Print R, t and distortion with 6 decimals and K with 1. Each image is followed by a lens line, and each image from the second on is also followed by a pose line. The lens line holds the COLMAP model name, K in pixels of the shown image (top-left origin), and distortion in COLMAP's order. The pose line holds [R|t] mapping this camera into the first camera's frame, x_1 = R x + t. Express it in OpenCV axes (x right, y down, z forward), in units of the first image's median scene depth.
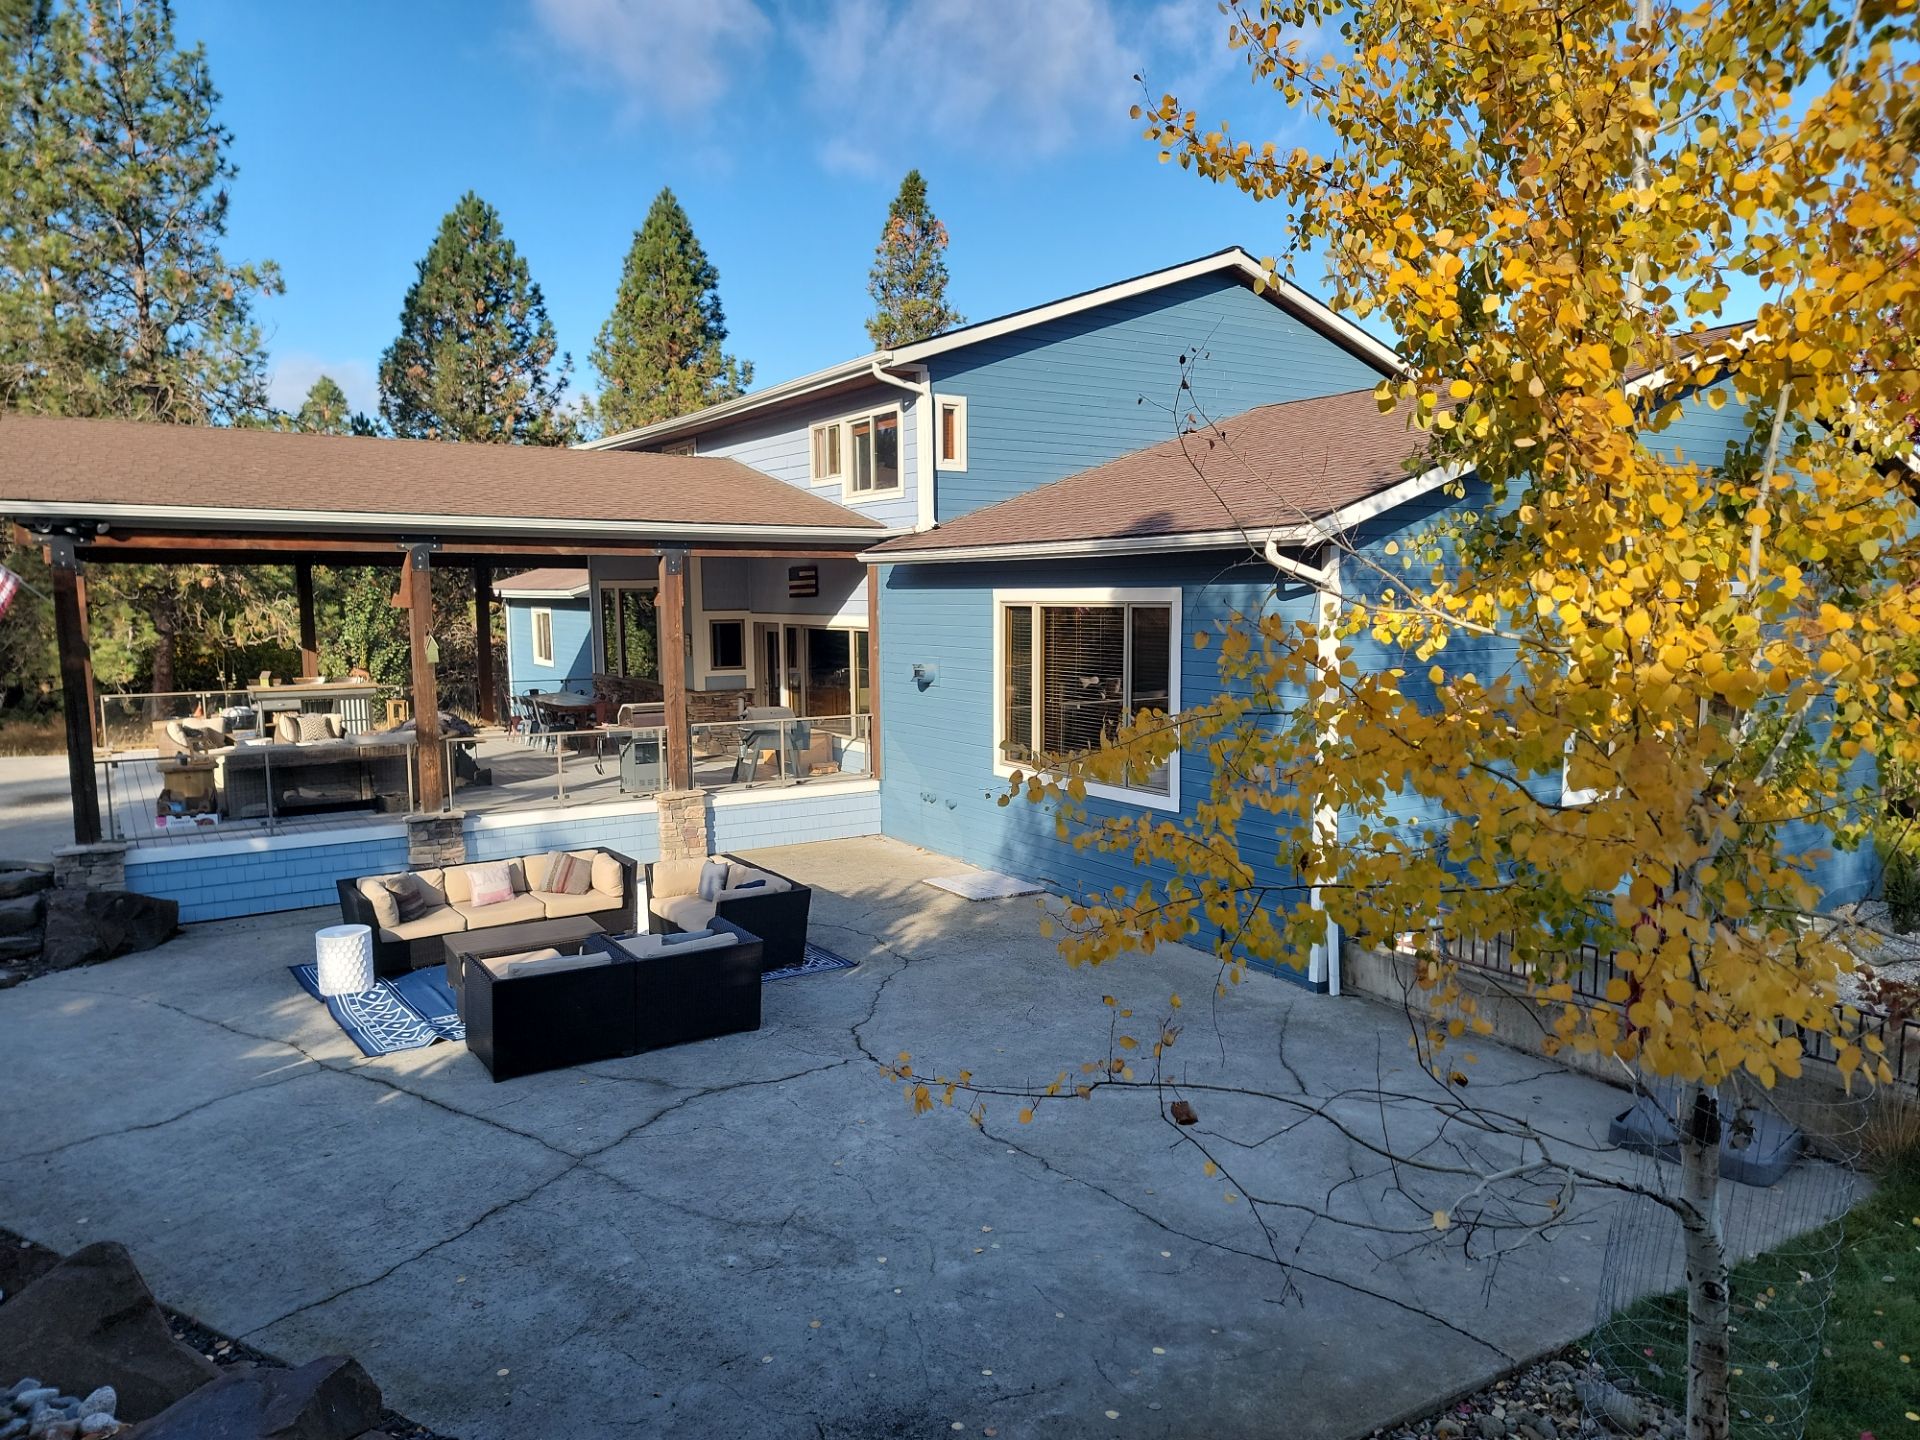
lens RADIAL K [[1345.5, 0, 965.6], [0, 1345.5, 762.3], [0, 0, 1]] dist [0.047156, -0.000139]
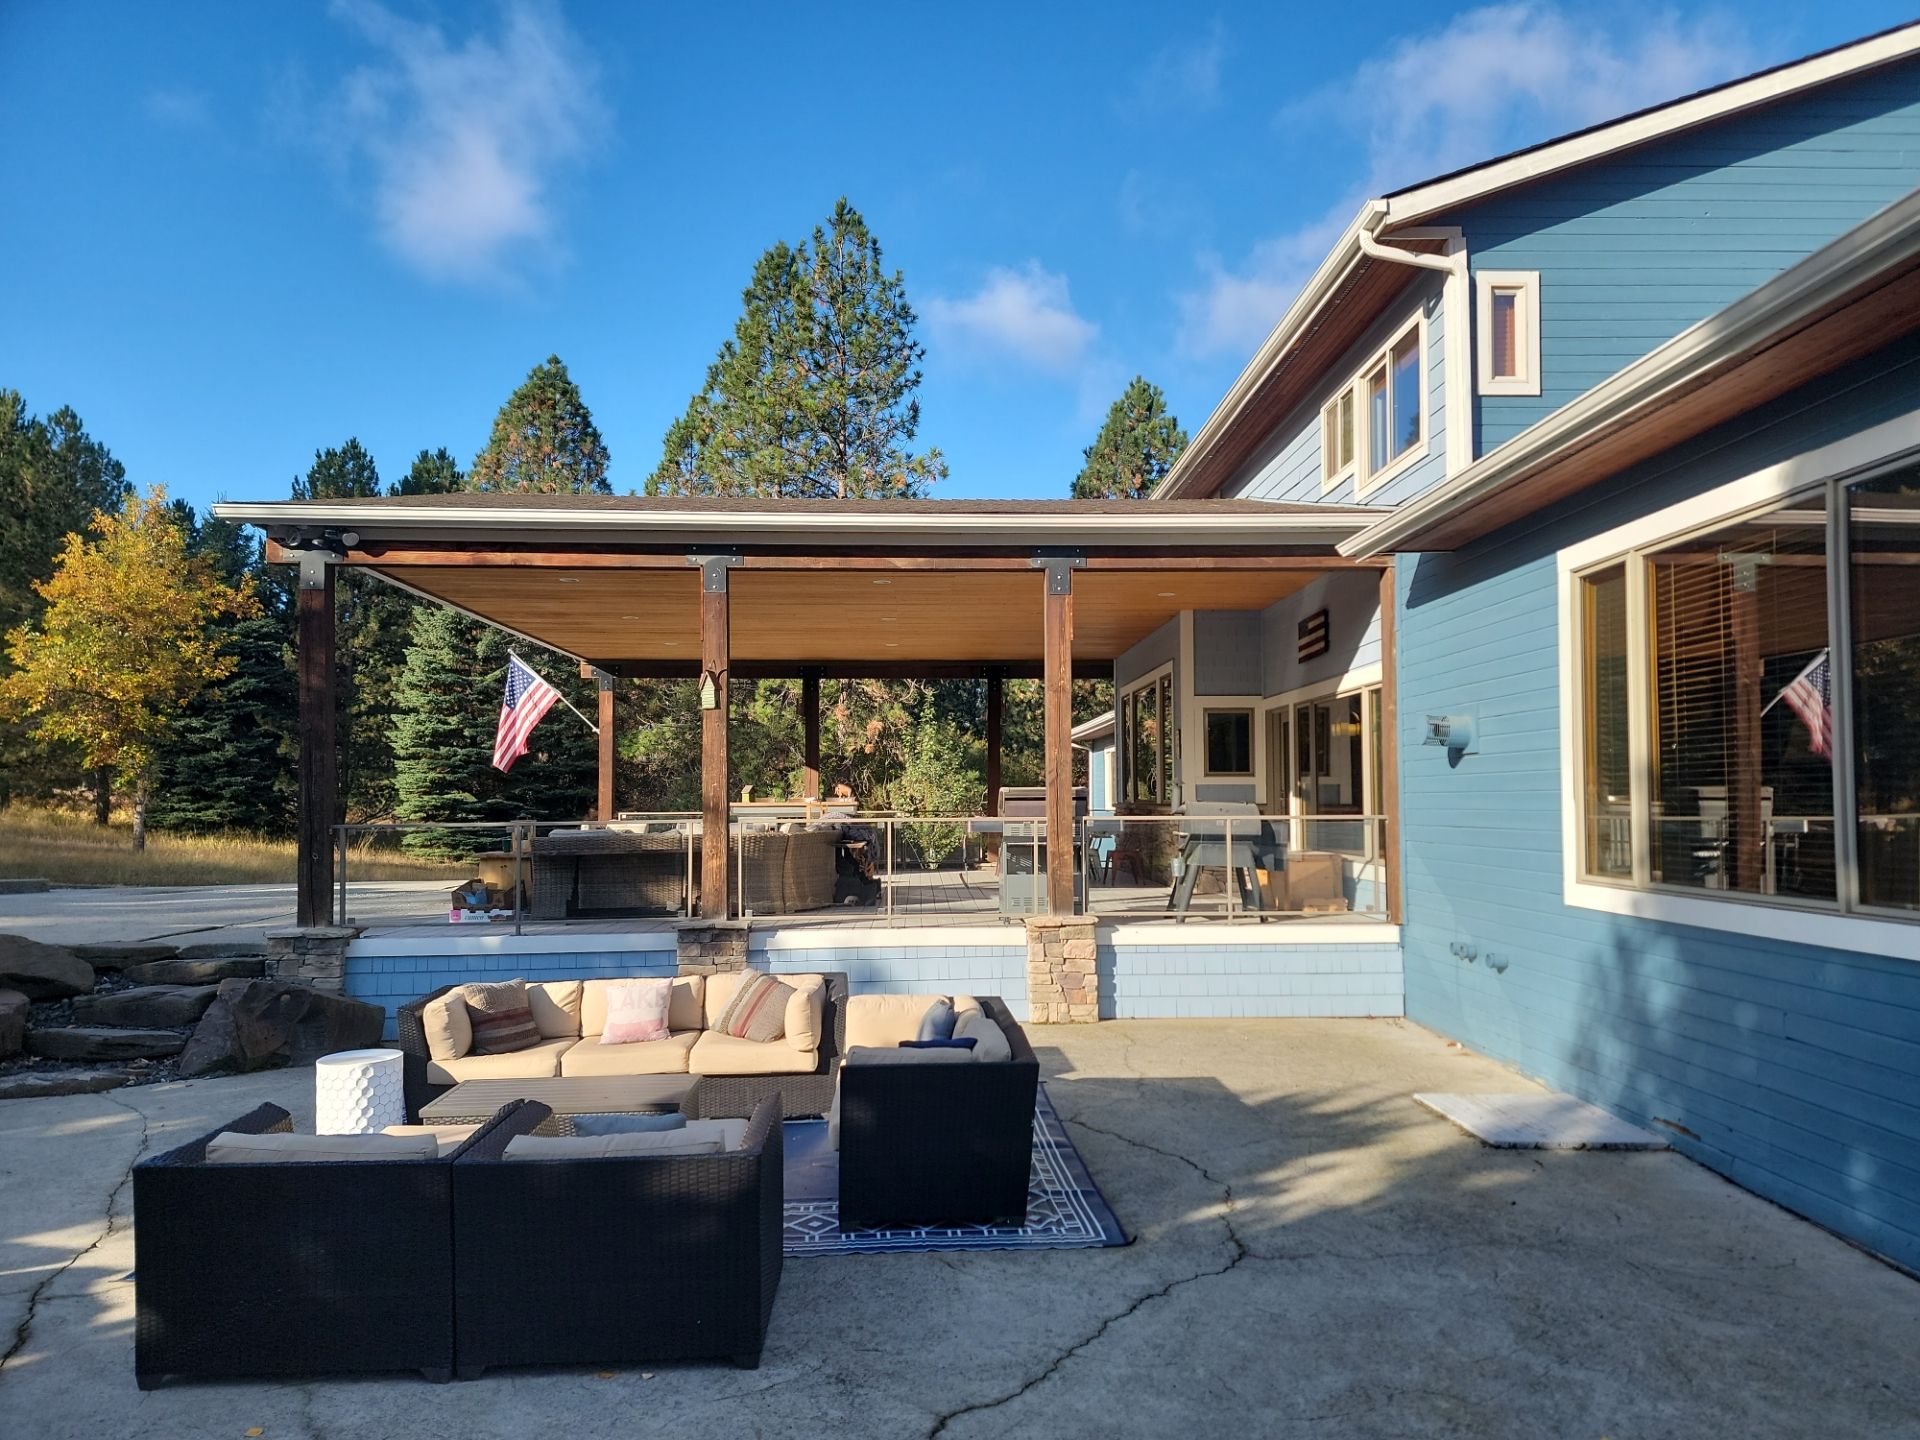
lens RADIAL K [[1345.5, 0, 965.6], [0, 1345.5, 762.3], [0, 0, 1]] dist [0.047156, -0.000139]
pose [[0.870136, -0.011019, -0.492689, 0.074848], [-0.063073, 0.989038, -0.133512, 0.038043], [0.488759, 0.147249, 0.859902, 0.396423]]
